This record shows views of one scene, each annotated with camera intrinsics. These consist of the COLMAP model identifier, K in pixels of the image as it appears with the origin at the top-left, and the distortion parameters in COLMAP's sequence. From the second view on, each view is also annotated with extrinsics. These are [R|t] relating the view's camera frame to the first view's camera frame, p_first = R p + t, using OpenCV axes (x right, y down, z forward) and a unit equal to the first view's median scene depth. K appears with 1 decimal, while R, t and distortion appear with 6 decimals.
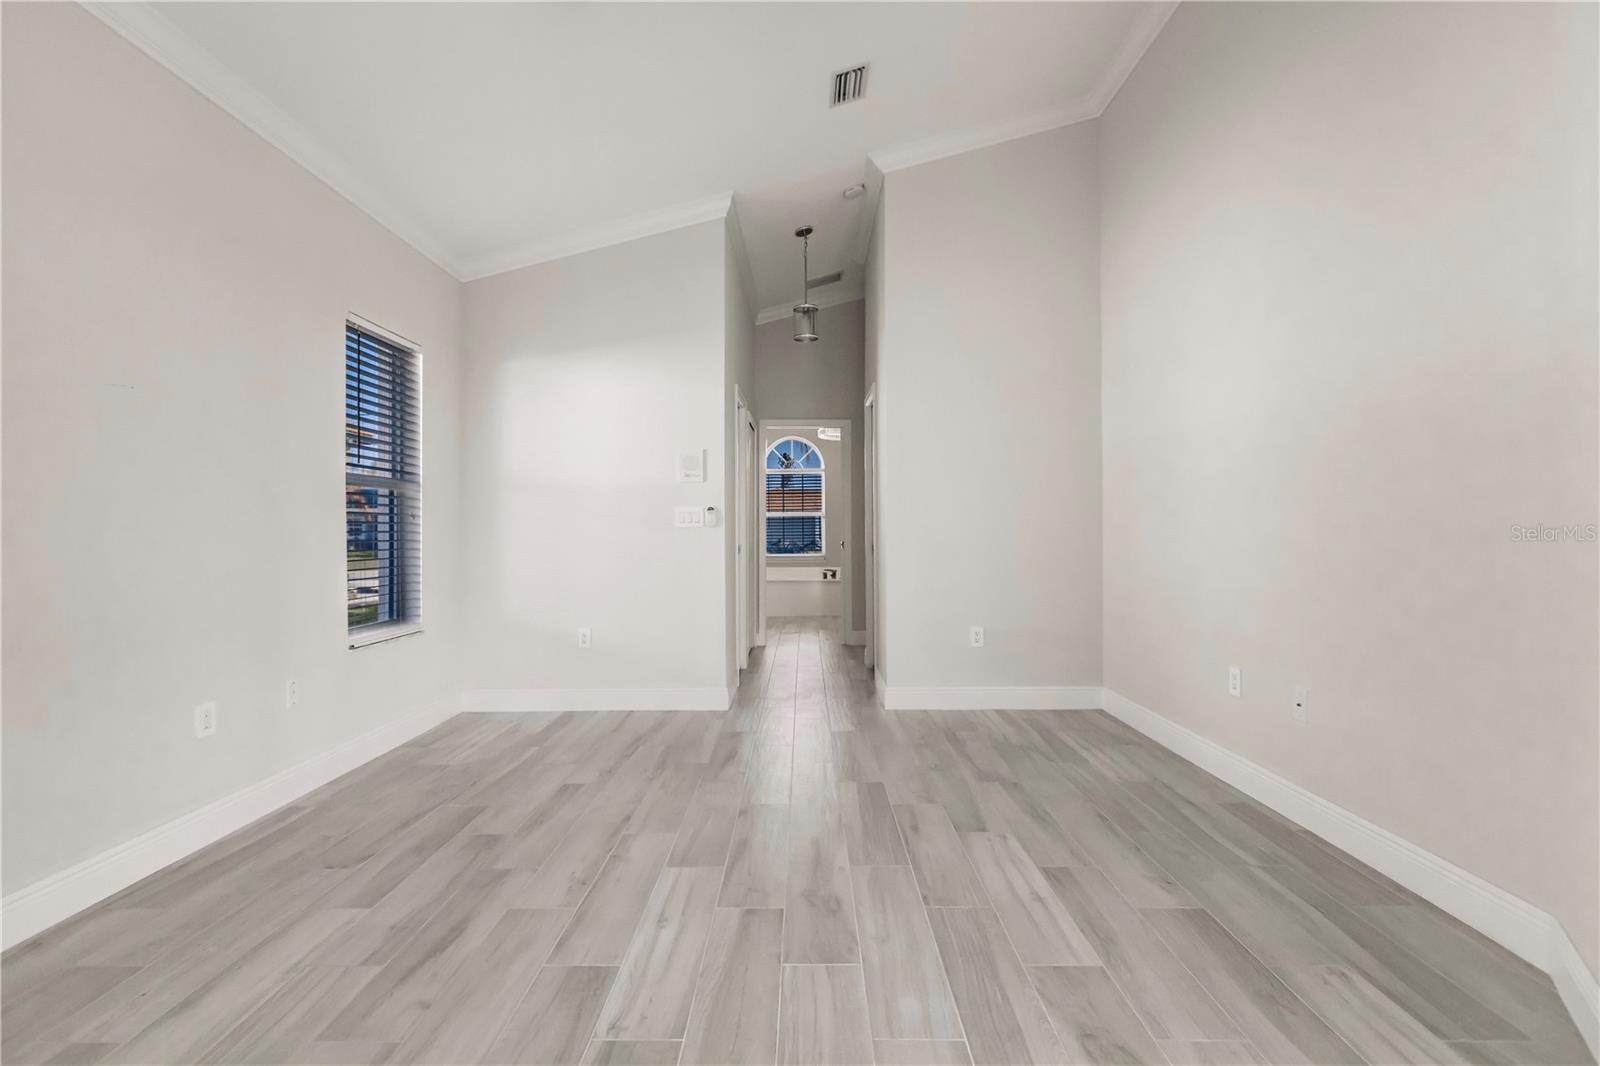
lens RADIAL K [[718.0, 0, 793.8], [0, 718.0, 529.9], [0, 0, 1]] dist [-0.000020, -0.000623]
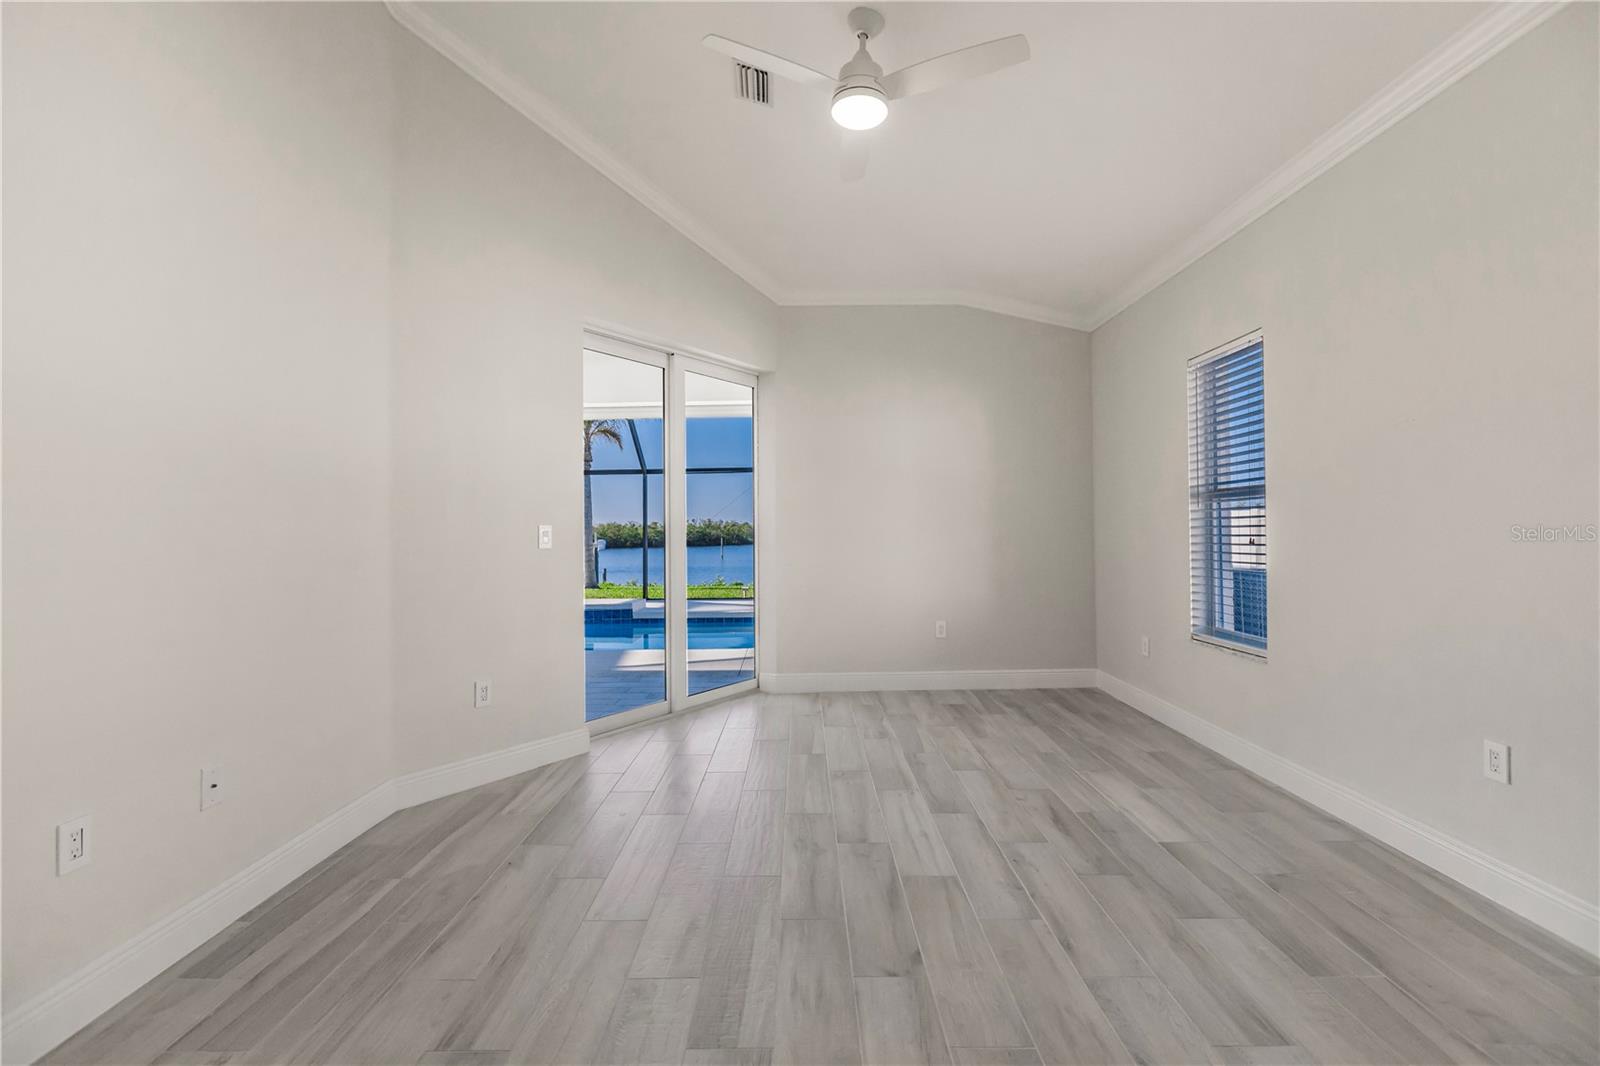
lens RADIAL K [[718.0, 0, 796.7], [0, 718.0, 533.1], [0, 0, 1]] dist [-0.000020, -0.000623]
pose [[-0.999841, 0.015068, -0.009569, 0.052606], [0.015048, 0.999885, 0.002087, -0.034068], [0.009600, 0.001943, -0.999952, 1.875196]]
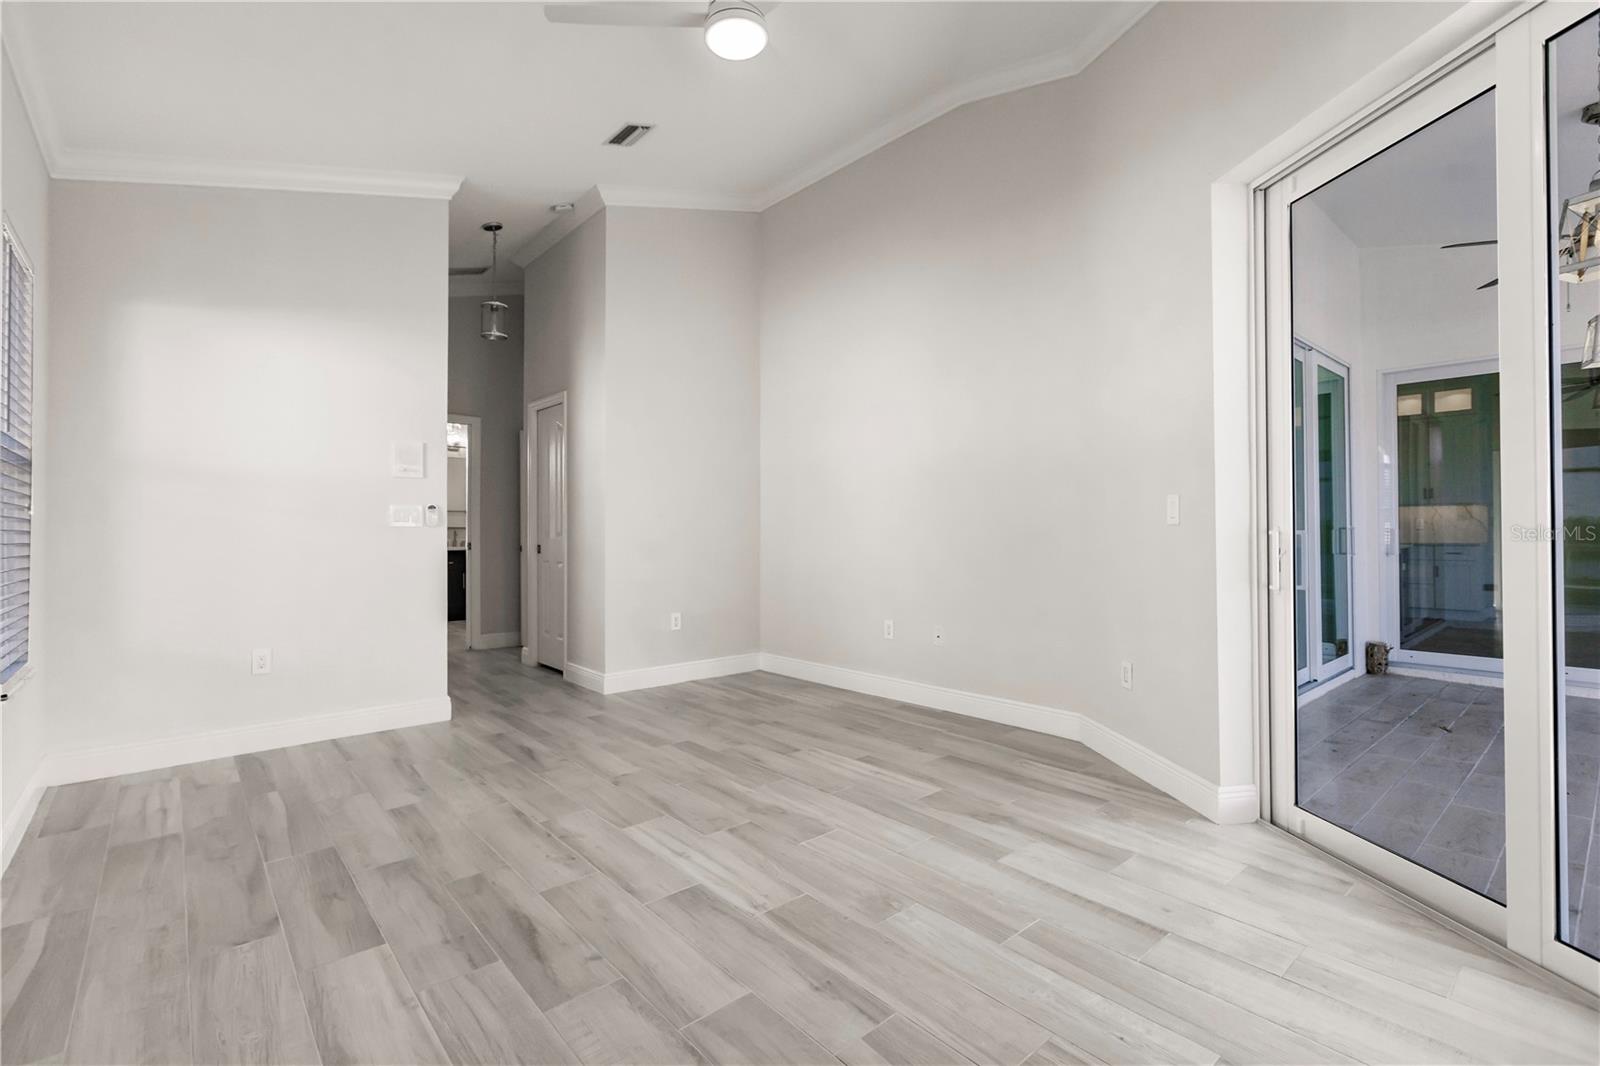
lens RADIAL K [[718.0, 0, 791.1], [0, 718.0, 533.3], [0, 0, 1]] dist [-0.000020, -0.000623]
pose [[0.751873, 0.000424, 0.659308, -0.659644], [-0.000884, 1.000000, 0.000364, 0.006195], [-0.659307, -0.000856, 0.751873, -0.017410]]
